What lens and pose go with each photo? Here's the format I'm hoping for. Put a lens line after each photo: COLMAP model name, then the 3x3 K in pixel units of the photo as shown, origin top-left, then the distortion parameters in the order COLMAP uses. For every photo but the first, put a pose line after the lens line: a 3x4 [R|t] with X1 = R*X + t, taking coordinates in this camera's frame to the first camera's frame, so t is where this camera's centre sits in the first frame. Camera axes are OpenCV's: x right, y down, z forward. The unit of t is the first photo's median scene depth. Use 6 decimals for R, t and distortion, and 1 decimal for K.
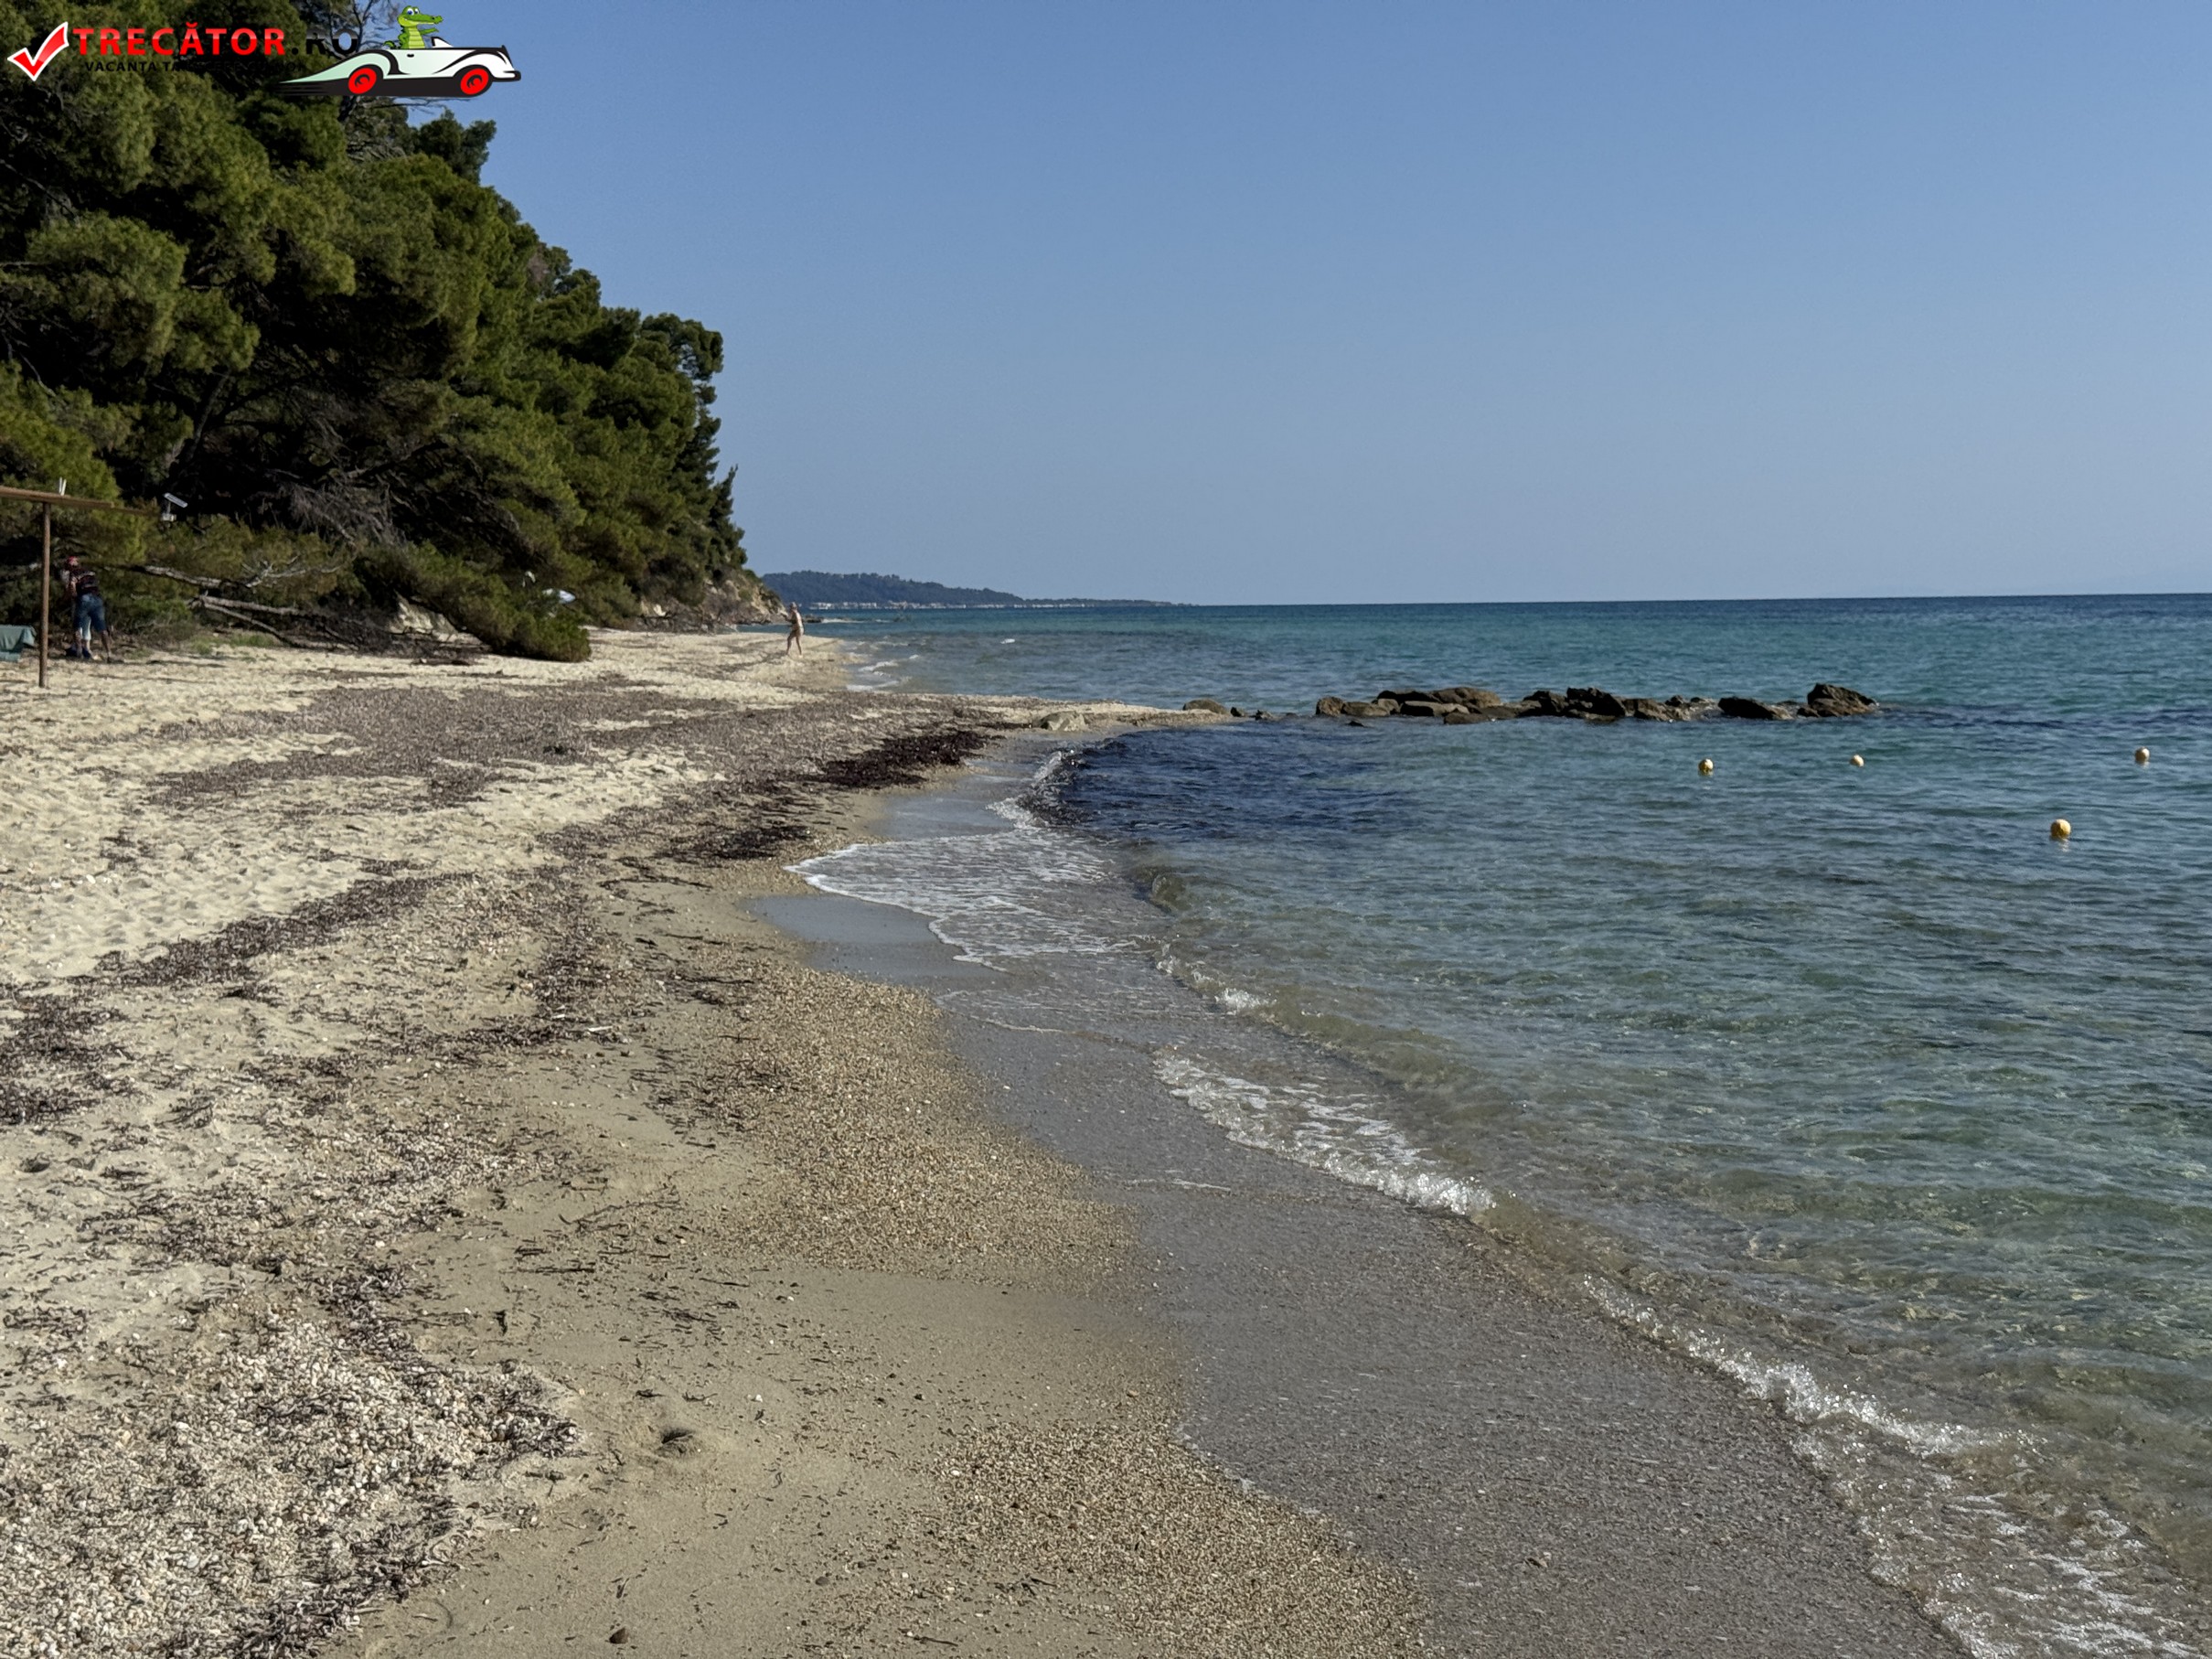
lens RADIAL K [[3037.4, 0, 1124.6], [0, 3037.4, 831.7], [0, 0, 1]] dist [0.148903, -0.122784]
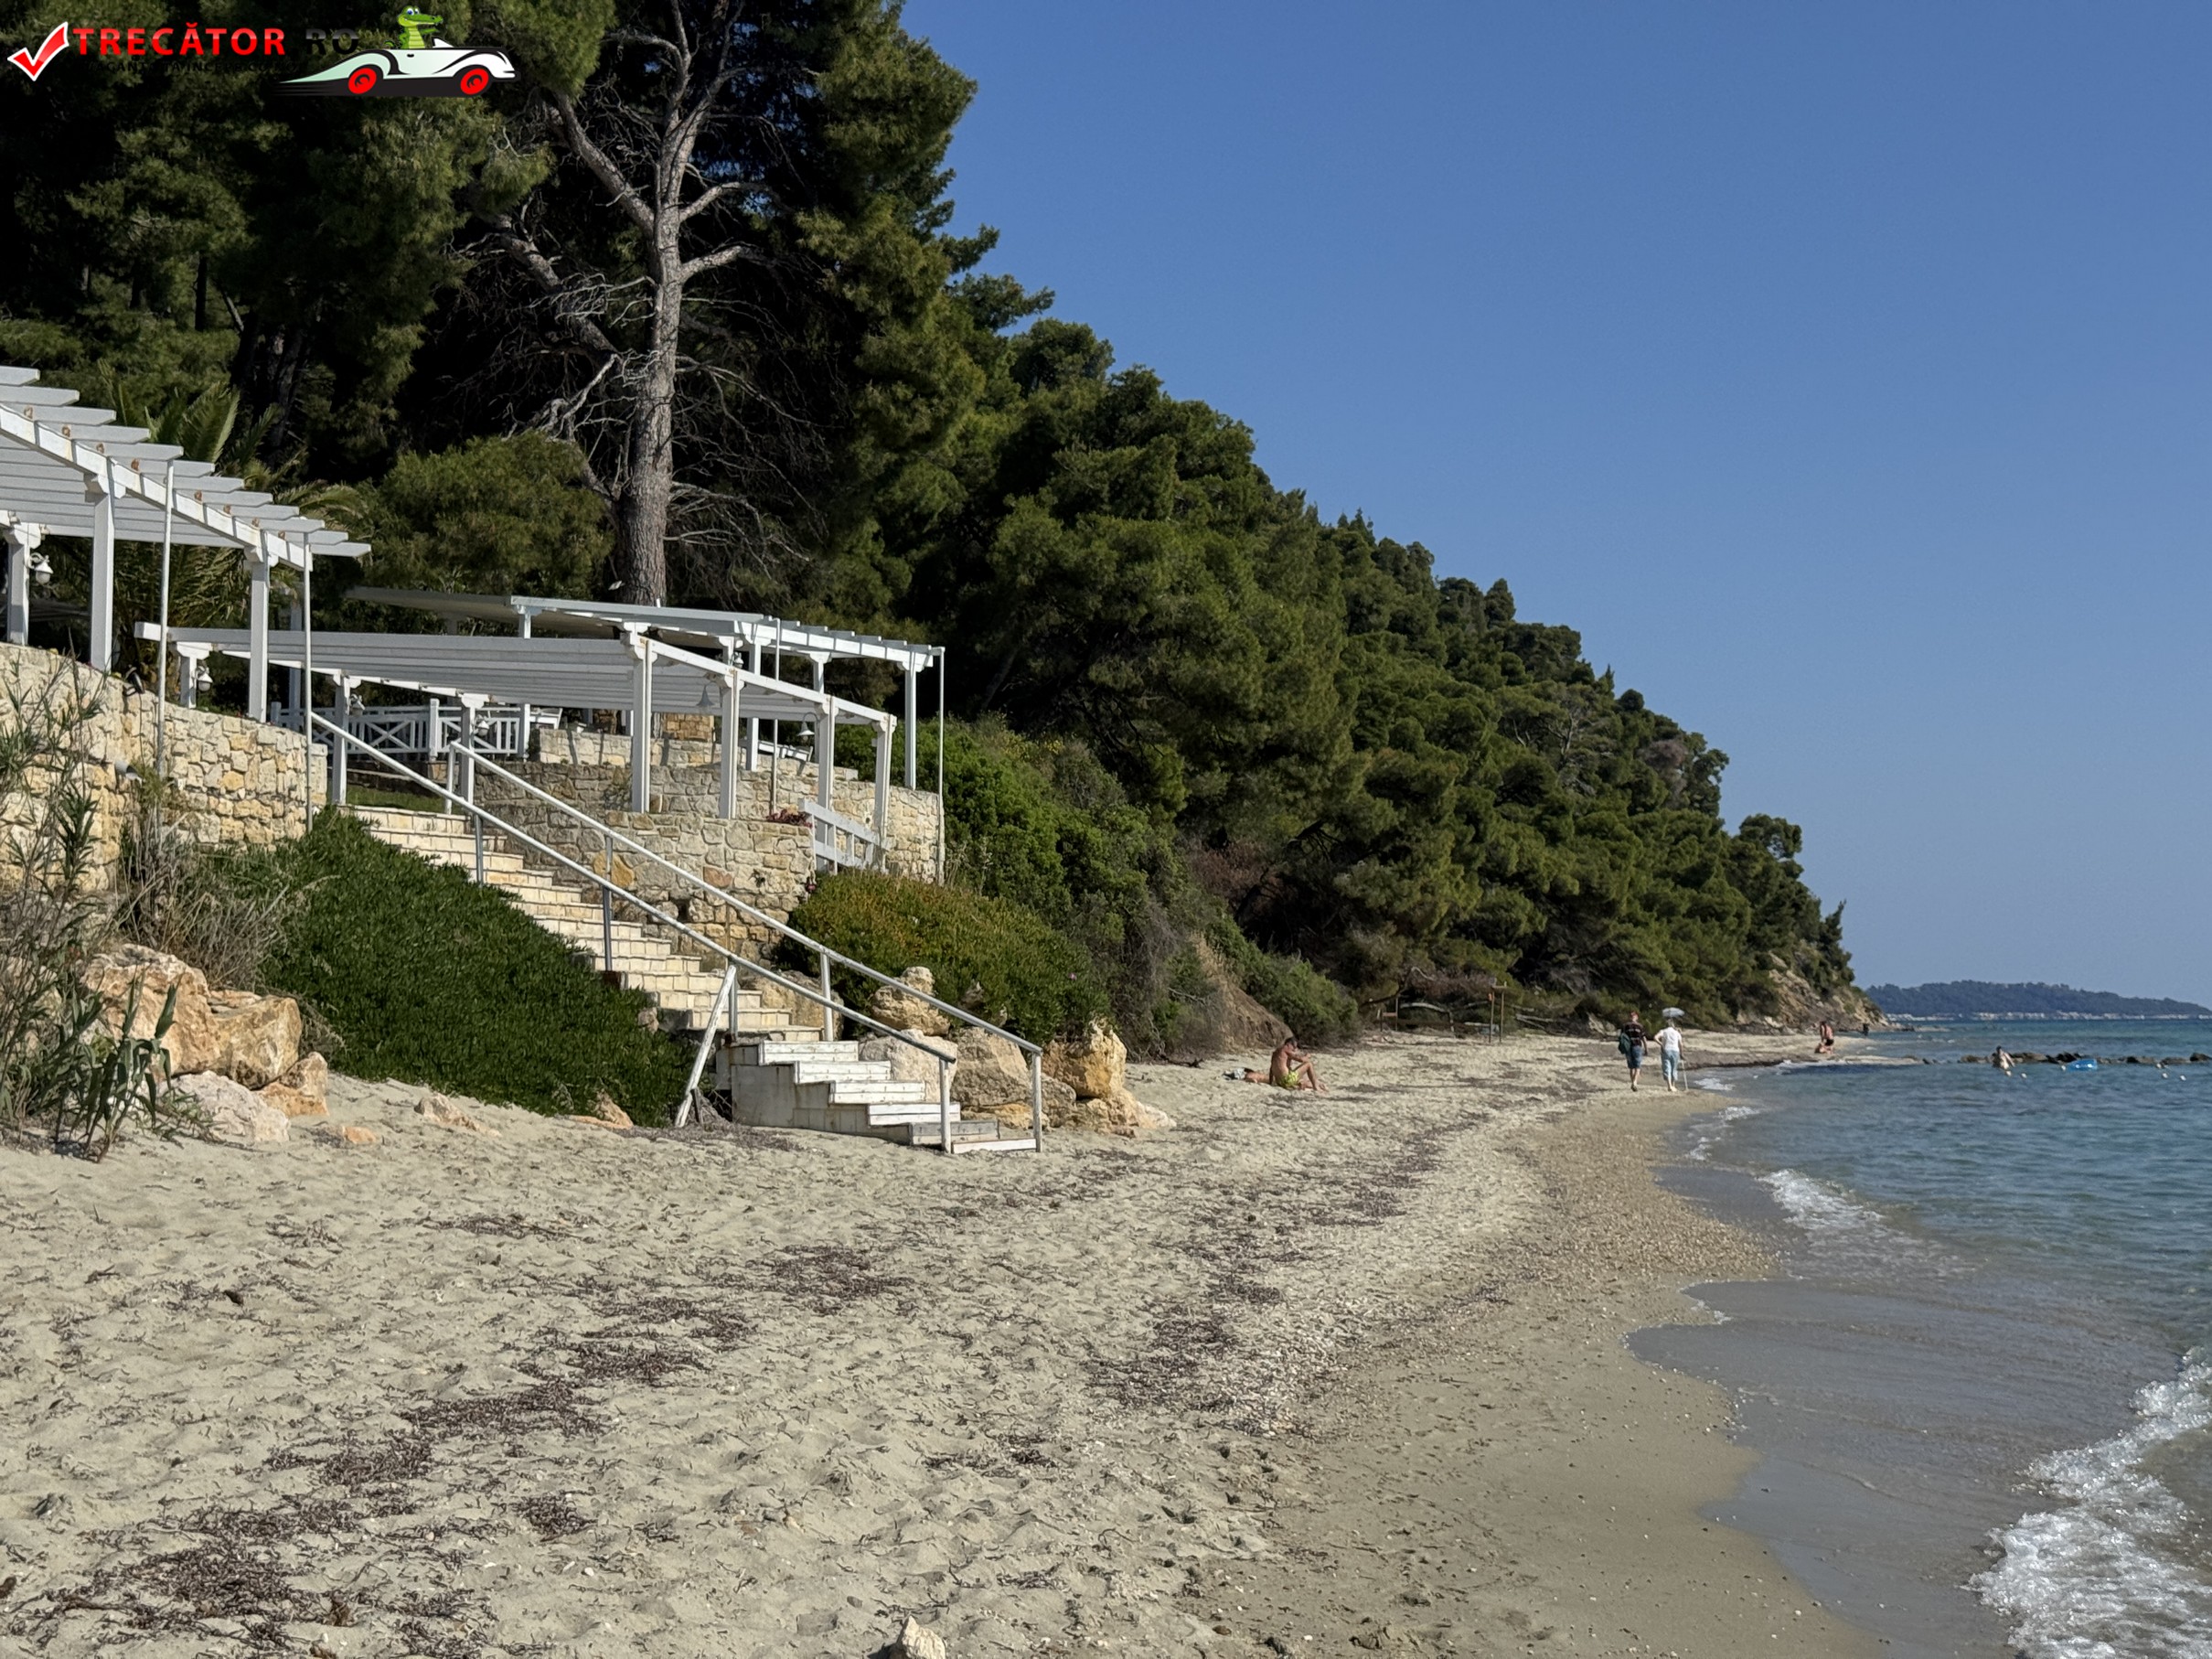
lens RADIAL K [[3037.4, 0, 1124.6], [0, 3037.4, 831.7], [0, 0, 1]] dist [0.148903, -0.122784]
pose [[0.931496, -0.023456, -0.362994, 0.117656], [-0.025343, 0.991309, -0.129089, 0.040055], [0.362867, 0.129445, 0.922806, -0.547833]]
